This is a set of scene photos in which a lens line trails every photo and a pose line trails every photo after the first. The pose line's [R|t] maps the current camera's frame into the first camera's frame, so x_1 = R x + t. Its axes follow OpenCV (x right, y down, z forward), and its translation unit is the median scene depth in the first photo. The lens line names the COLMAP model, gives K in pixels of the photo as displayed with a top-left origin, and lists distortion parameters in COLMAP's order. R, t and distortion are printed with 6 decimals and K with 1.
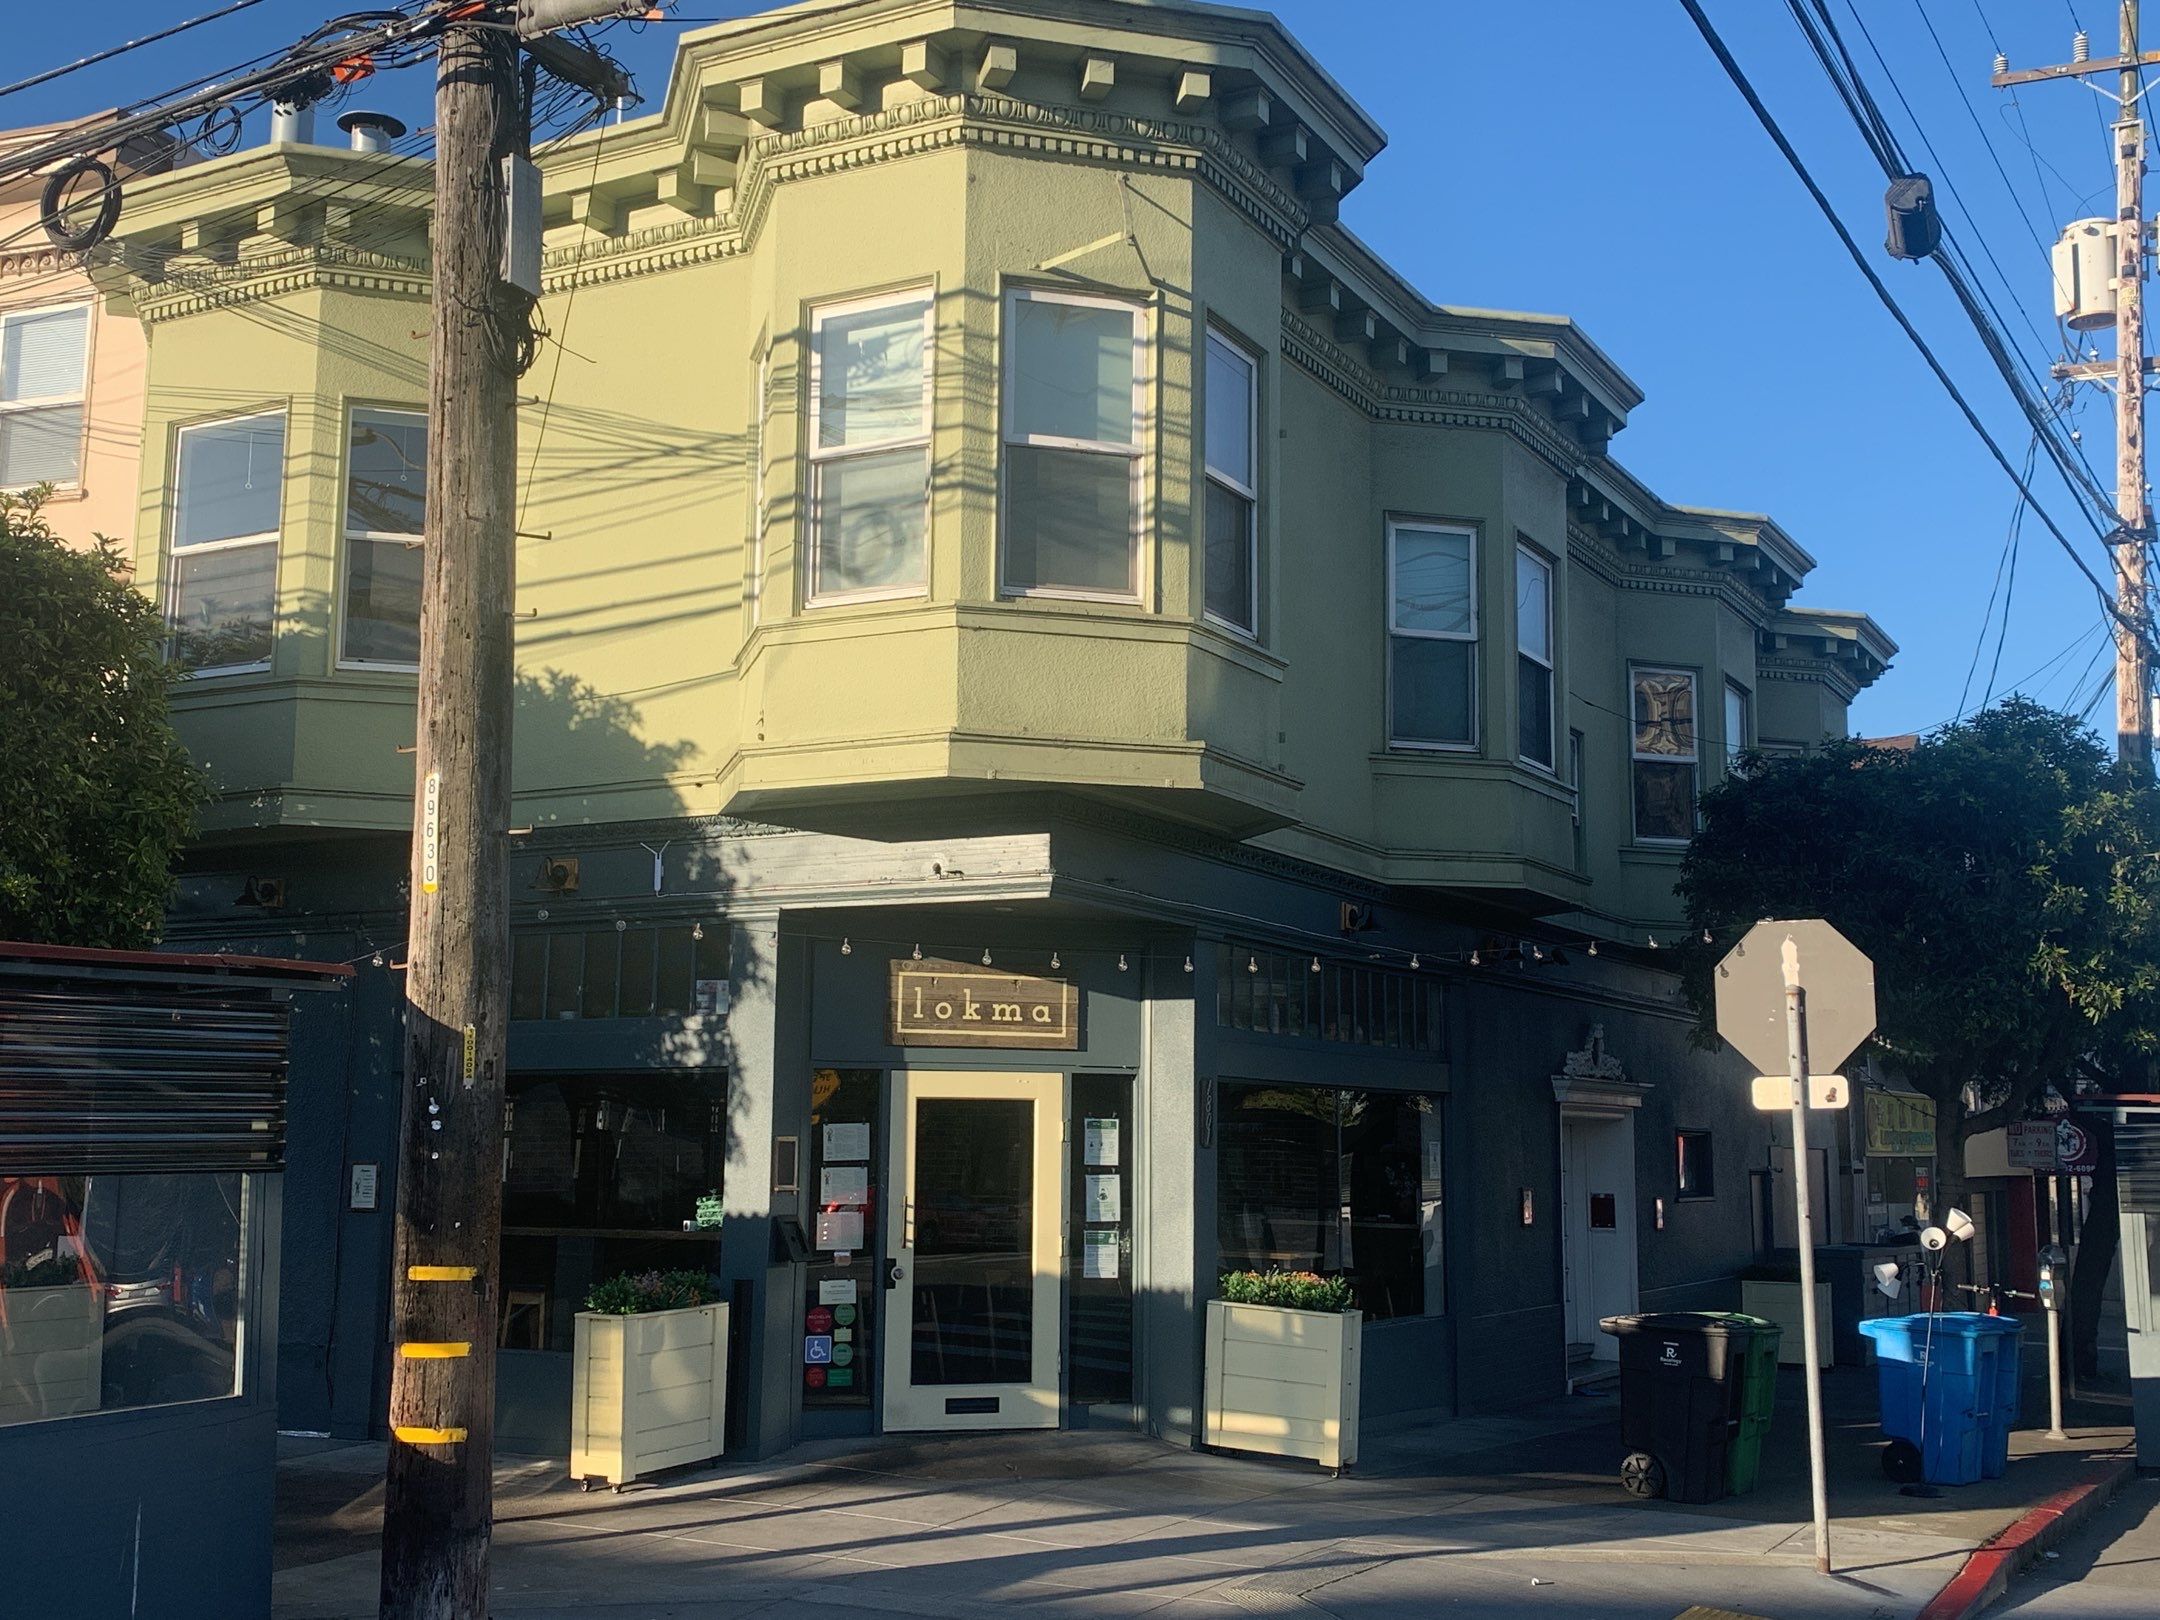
lens RADIAL K [[2411.0, 0, 1082.2], [0, 2411.0, 809.1], [0, 0, 1]] dist [0.093676, 0.000000]
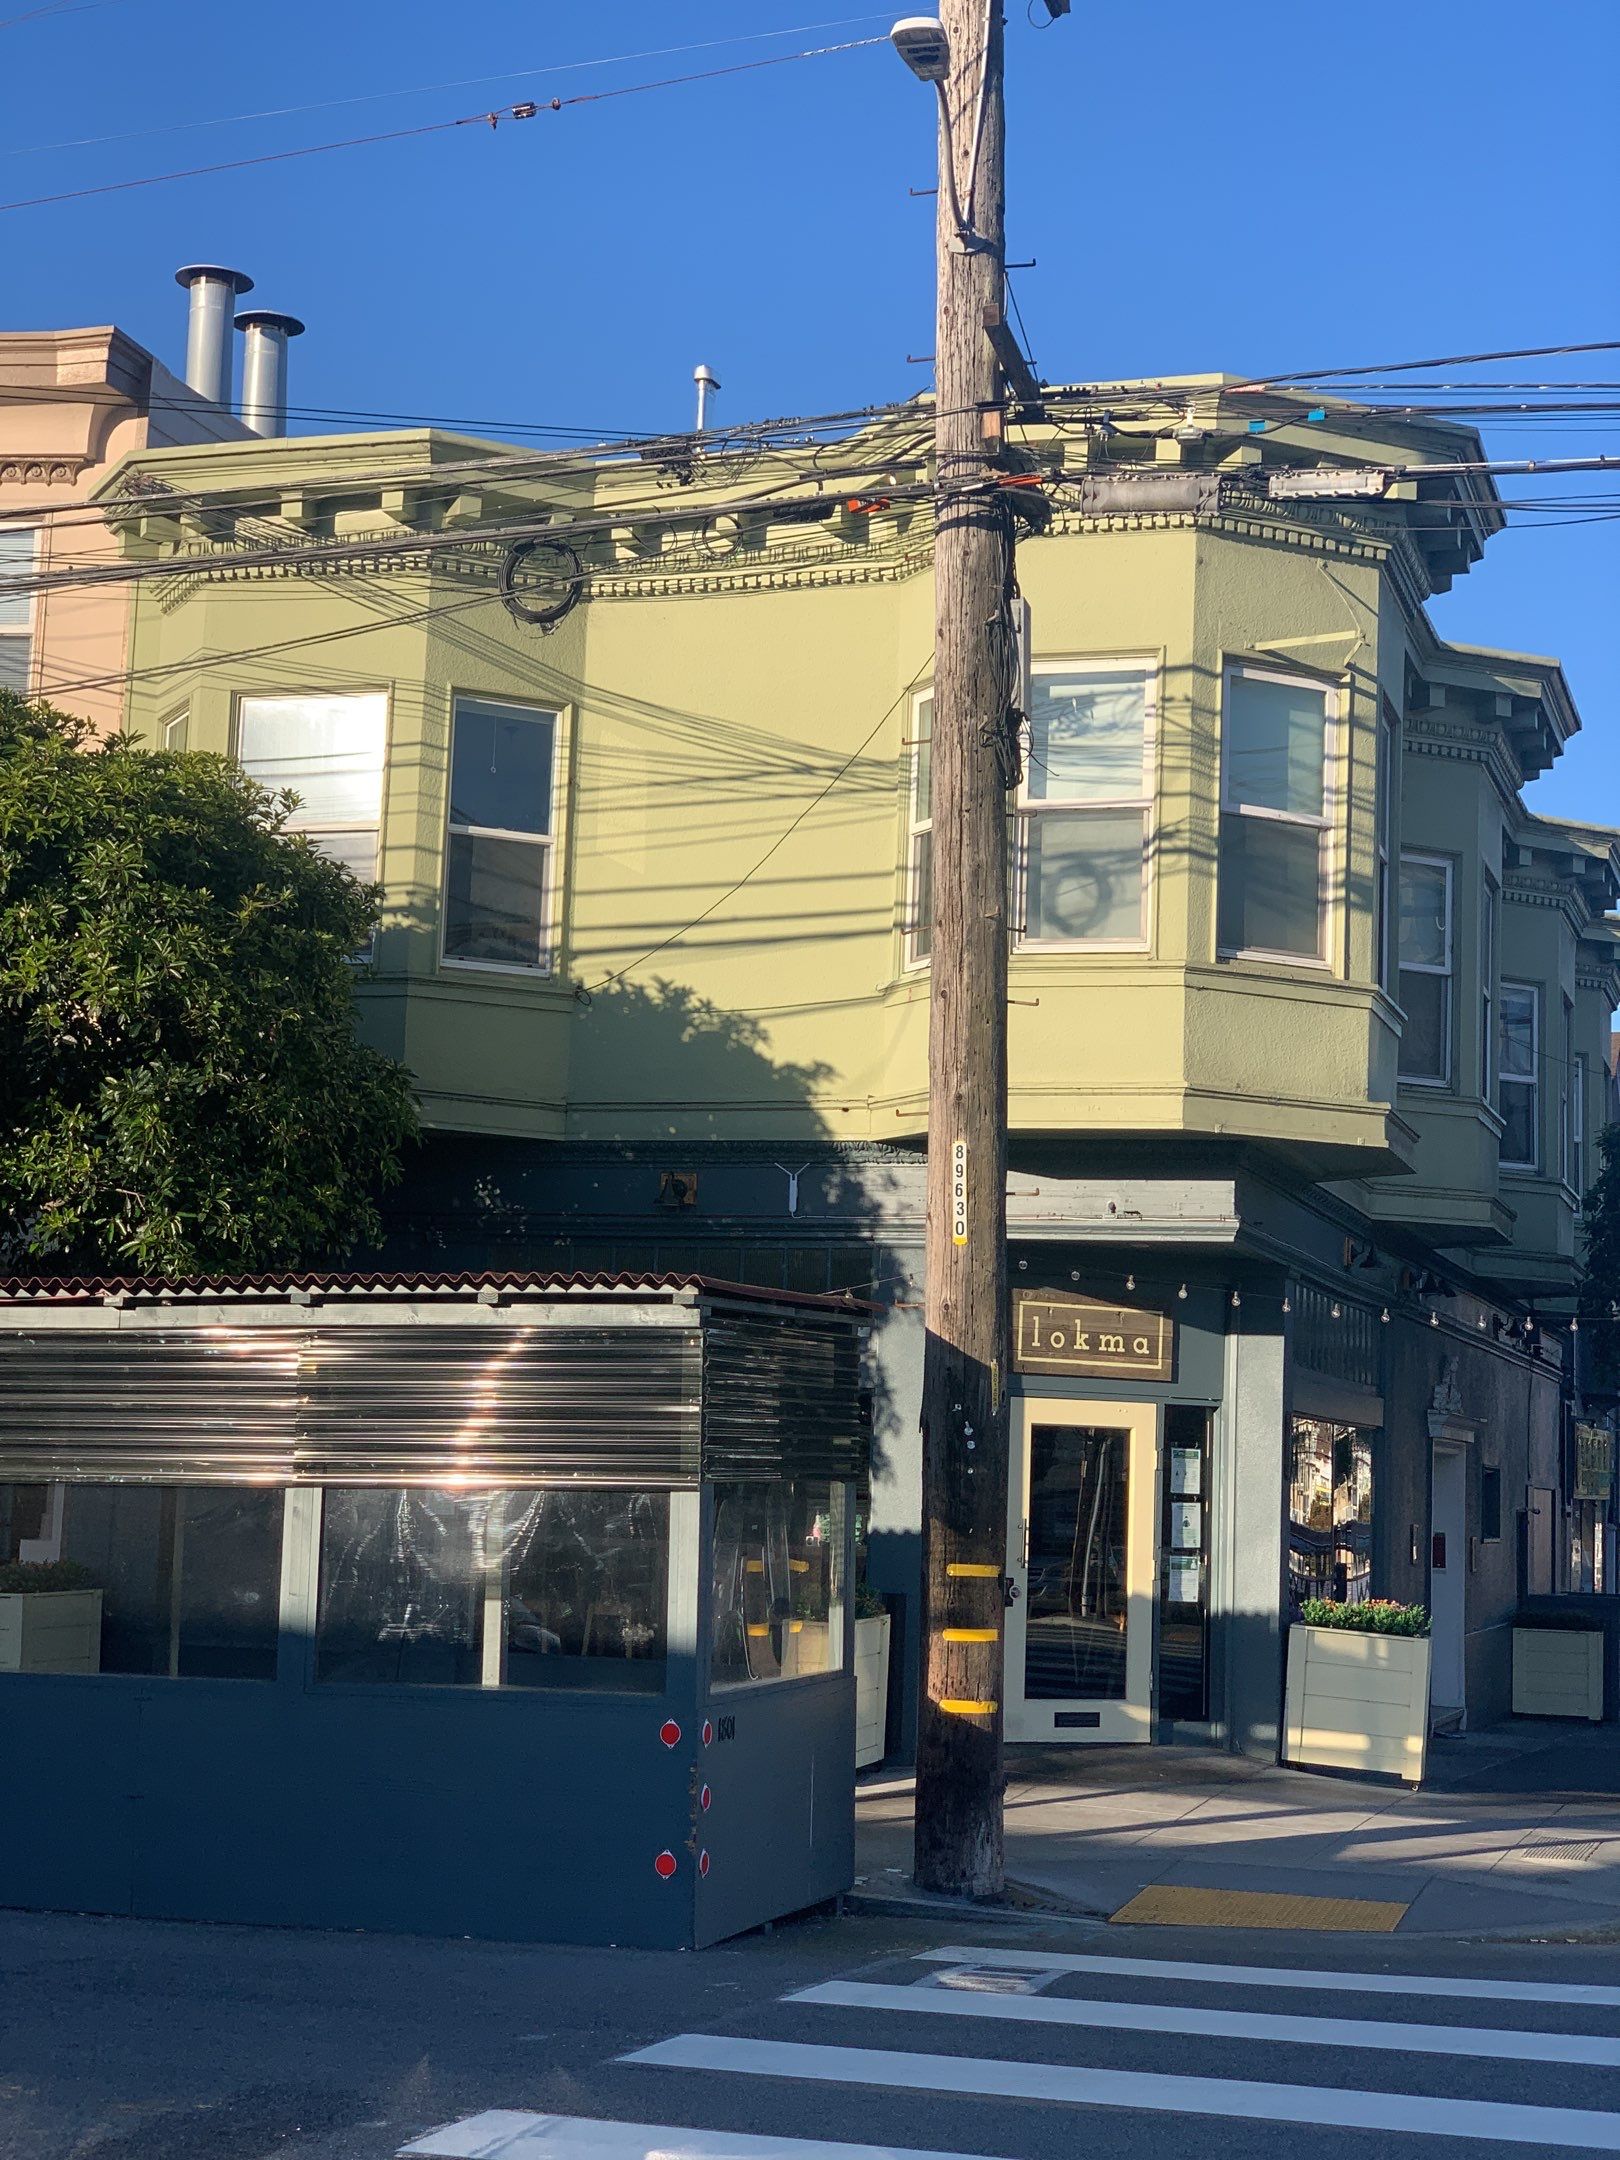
lens RADIAL K [[3341.9, 0, 809.2], [0, 3341.9, 1076.1], [0, 0, 1]] dist [-0.010165, 0.000000]
pose [[0.981011, 0.048845, 0.187702, -0.441134], [-0.052921, 0.998458, 0.016766, -0.047059], [-0.186593, -0.026381, 0.982083, -0.375100]]
